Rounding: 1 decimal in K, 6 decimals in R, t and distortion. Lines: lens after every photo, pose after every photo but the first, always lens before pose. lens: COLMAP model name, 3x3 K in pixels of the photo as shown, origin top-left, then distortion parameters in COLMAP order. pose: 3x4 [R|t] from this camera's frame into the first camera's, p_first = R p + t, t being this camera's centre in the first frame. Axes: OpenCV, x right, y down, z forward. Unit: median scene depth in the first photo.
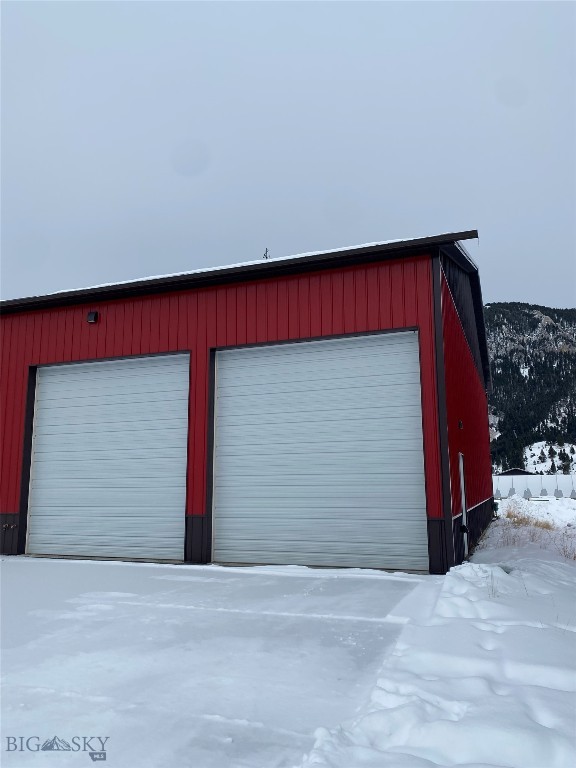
lens RADIAL K [[581.0, 0, 259.8], [0, 581.0, 397.2], [0, 0, 1]] dist [0.039099, -0.029959]
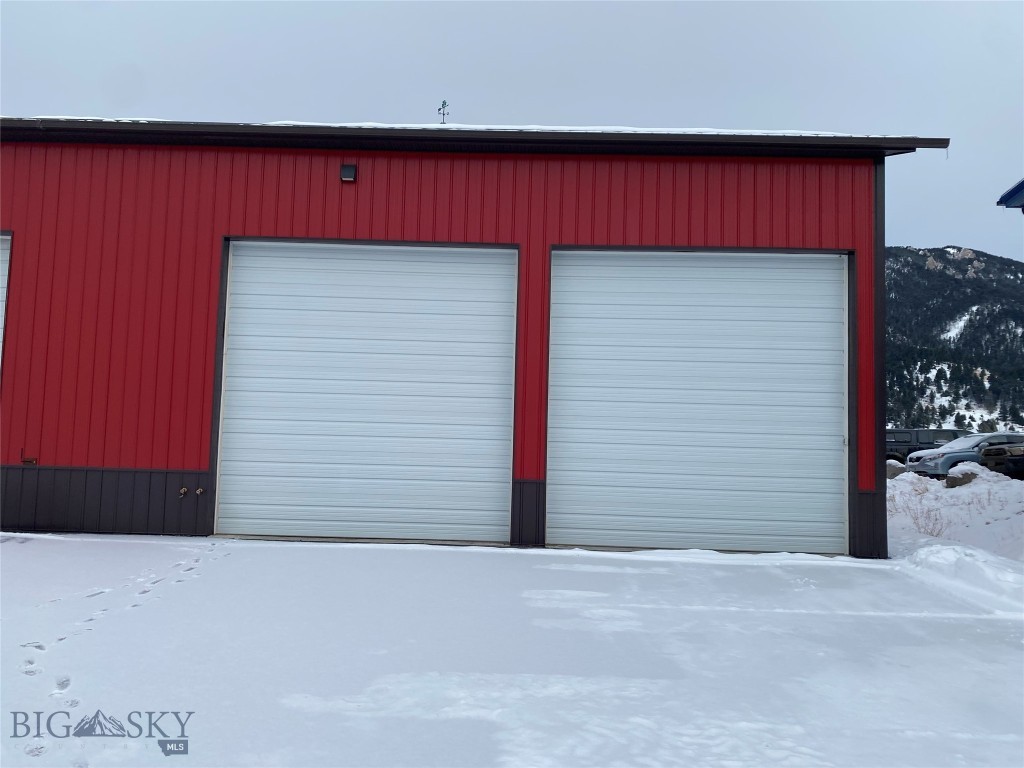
lens RADIAL K [[774.7, 0, 509.7], [0, 774.7, 384.4], [0, 0, 1]] dist [0.039099, -0.029959]
pose [[0.941402, 0.062369, 0.331469, -0.437931], [-0.087020, 0.994396, 0.060040, 0.031129], [-0.325867, -0.085367, 0.941554, 0.126554]]
